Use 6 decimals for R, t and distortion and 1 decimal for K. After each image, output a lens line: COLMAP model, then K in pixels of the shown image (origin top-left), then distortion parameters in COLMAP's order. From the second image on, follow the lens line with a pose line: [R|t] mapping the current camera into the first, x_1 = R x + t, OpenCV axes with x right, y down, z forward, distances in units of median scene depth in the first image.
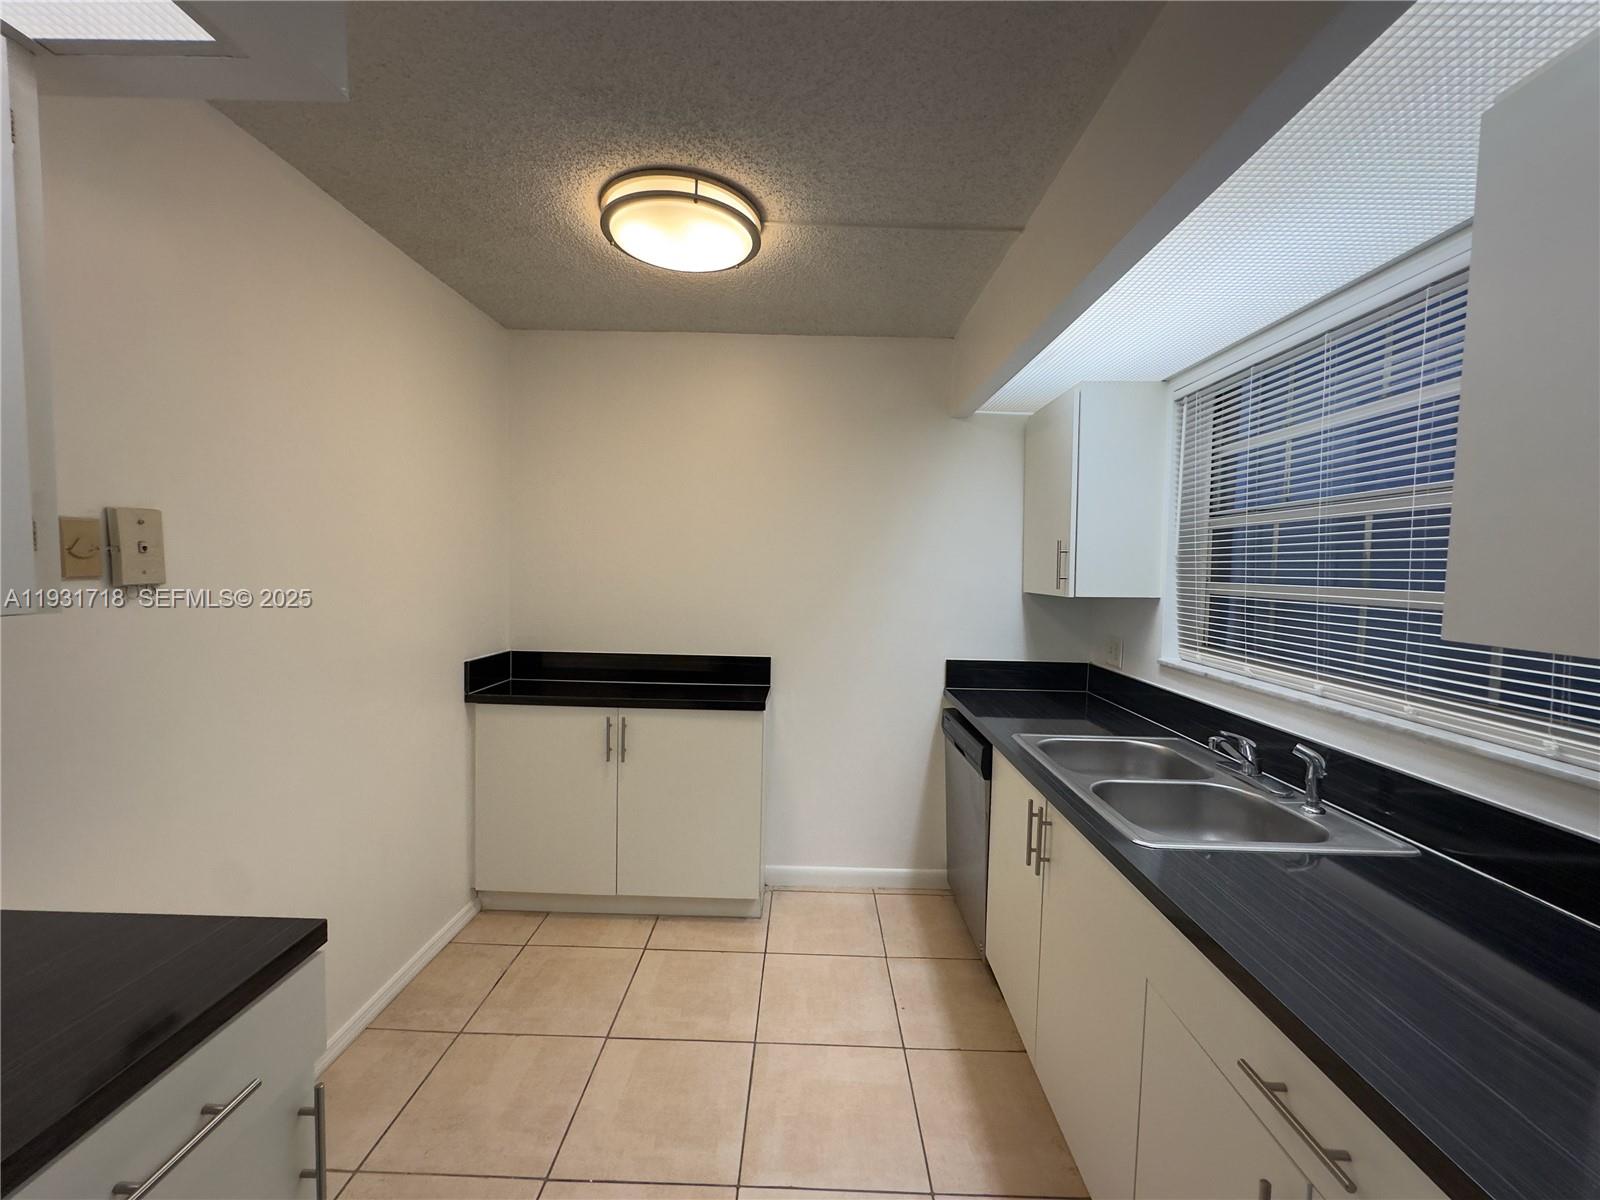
lens RADIAL K [[640.1, 0, 803.4], [0, 640.1, 603.6], [0, 0, 1]] dist [-0.003981, 0.000408]
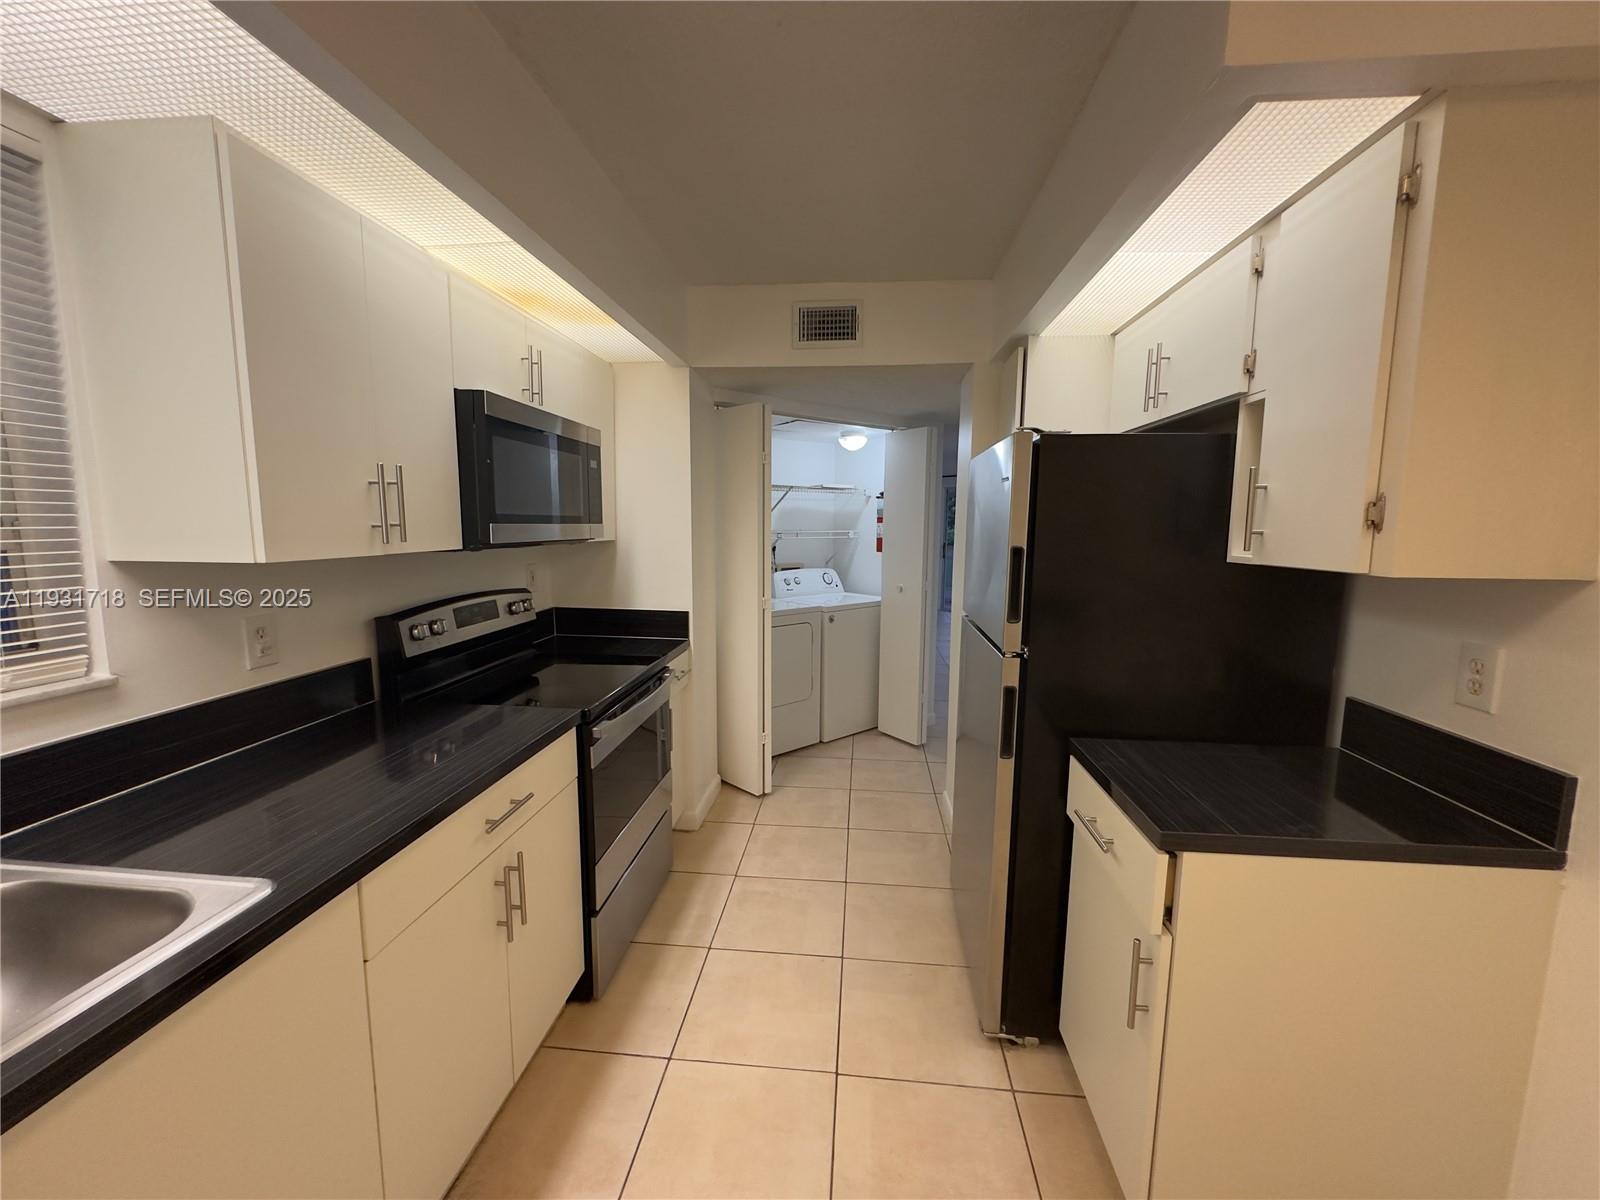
lens RADIAL K [[640.1, 0, 804.9], [0, 640.1, 601.2], [0, 0, 1]] dist [-0.003981, 0.000408]
pose [[-0.996373, -0.038760, 0.075754, -0.070550], [-0.023804, 0.981653, 0.189184, -0.057392], [-0.081697, 0.186694, -0.979015, 0.942064]]
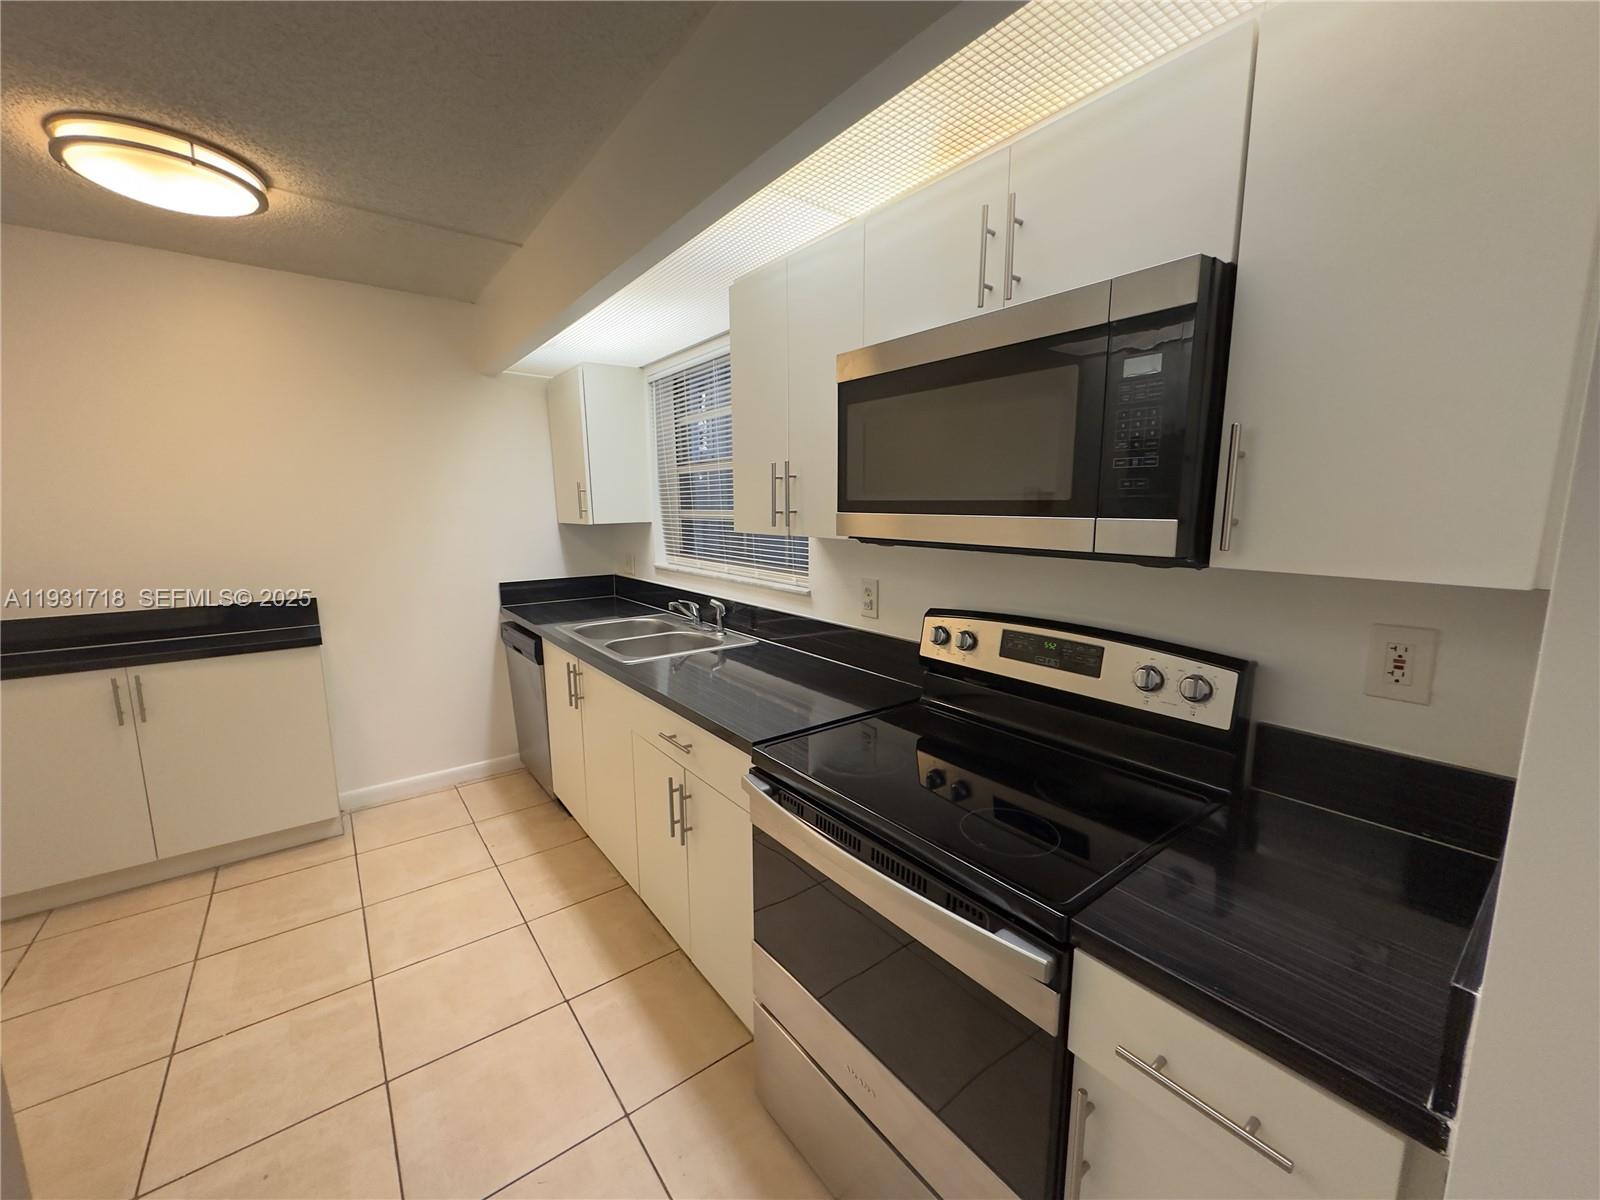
lens RADIAL K [[640.1, 0, 800.3], [0, 640.1, 601.9], [0, 0, 1]] dist [-0.003981, 0.000408]
pose [[0.790967, -0.117368, 0.600496, -0.071637], [0.059230, 0.991508, 0.115775, 0.023347], [-0.608985, -0.056007, 0.791202, -0.385695]]
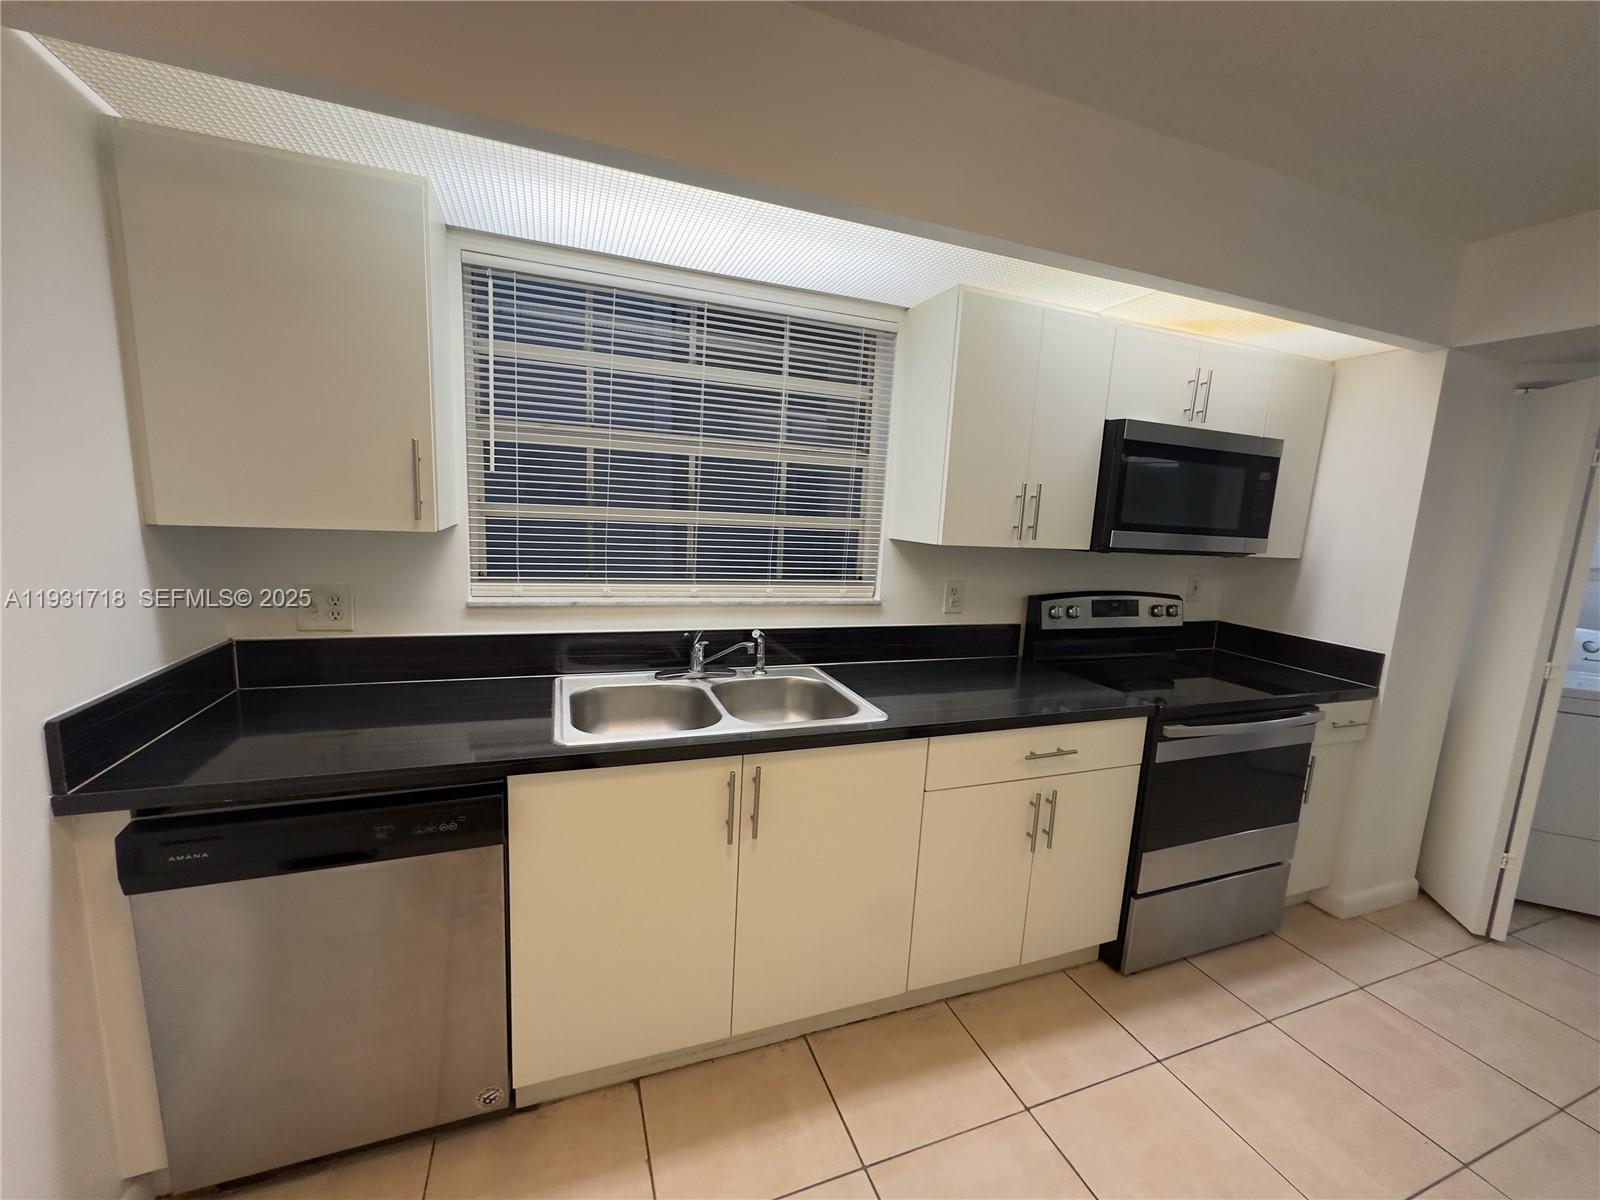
lens RADIAL K [[640.1, 0, 799.1], [0, 640.1, 602.0], [0, 0, 1]] dist [-0.003981, 0.000408]
pose [[-0.363136, -0.175487, 0.915061, -0.343009], [-0.000528, 0.982142, 0.188142, -0.066630], [-0.931736, 0.067838, -0.356743, 0.956752]]
